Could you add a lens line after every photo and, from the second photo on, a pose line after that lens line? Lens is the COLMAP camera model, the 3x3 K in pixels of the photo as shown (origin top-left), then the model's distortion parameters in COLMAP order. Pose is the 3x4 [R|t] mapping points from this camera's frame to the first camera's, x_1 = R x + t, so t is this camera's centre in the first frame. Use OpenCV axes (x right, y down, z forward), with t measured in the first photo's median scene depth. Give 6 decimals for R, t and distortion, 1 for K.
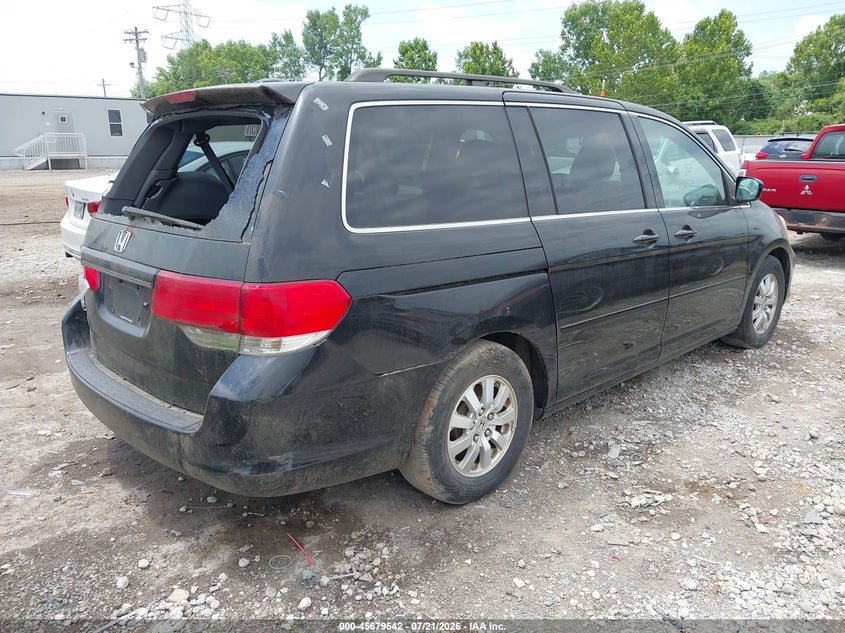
lens RADIAL K [[625.3, 0, 422.5], [0, 625.3, 316.5], [0, 0, 1]] dist [0.063459, -0.088733]
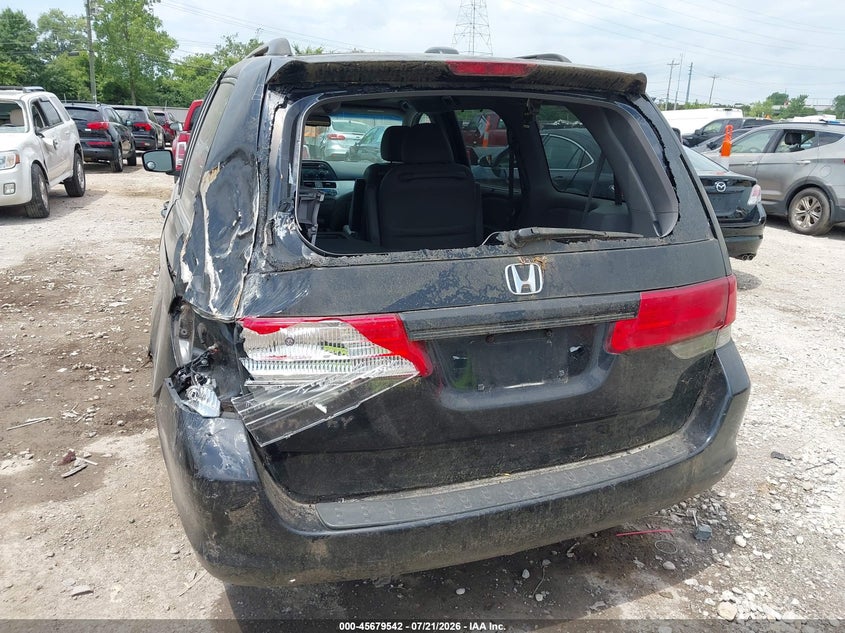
lens RADIAL K [[625.3, 0, 422.5], [0, 625.3, 316.5], [0, 0, 1]] dist [0.063459, -0.088733]
pose [[0.438119, -0.251605, 0.862987, -1.158468], [0.214757, 0.961527, 0.171307, -0.225882], [-0.872887, 0.110280, 0.475297, 0.793313]]
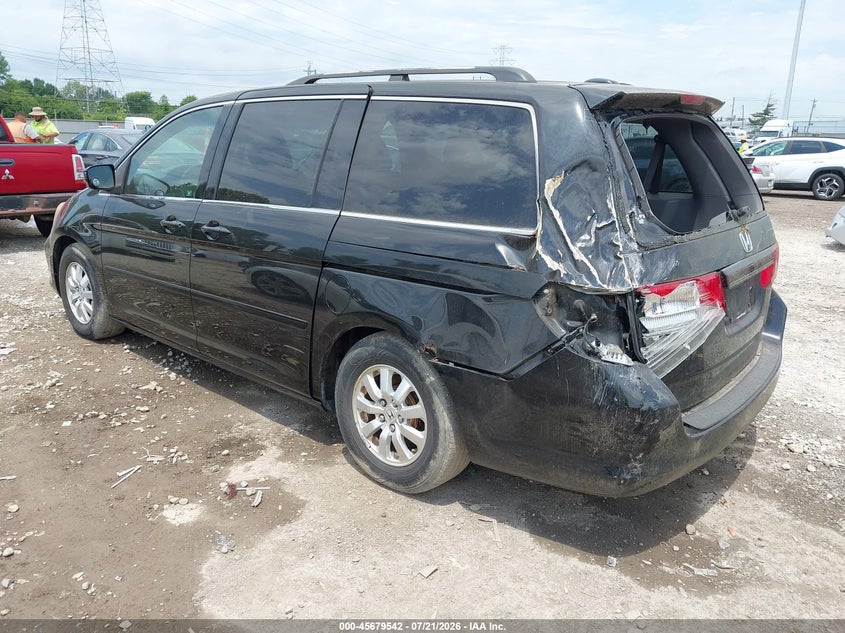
lens RADIAL K [[625.3, 0, 422.5], [0, 625.3, 316.5], [0, 0, 1]] dist [0.063459, -0.088733]
pose [[-0.048988, -0.276482, 0.959770, -1.505119], [0.245356, 0.928148, 0.279896, -0.431766], [-0.968194, 0.249197, 0.022368, 1.552863]]
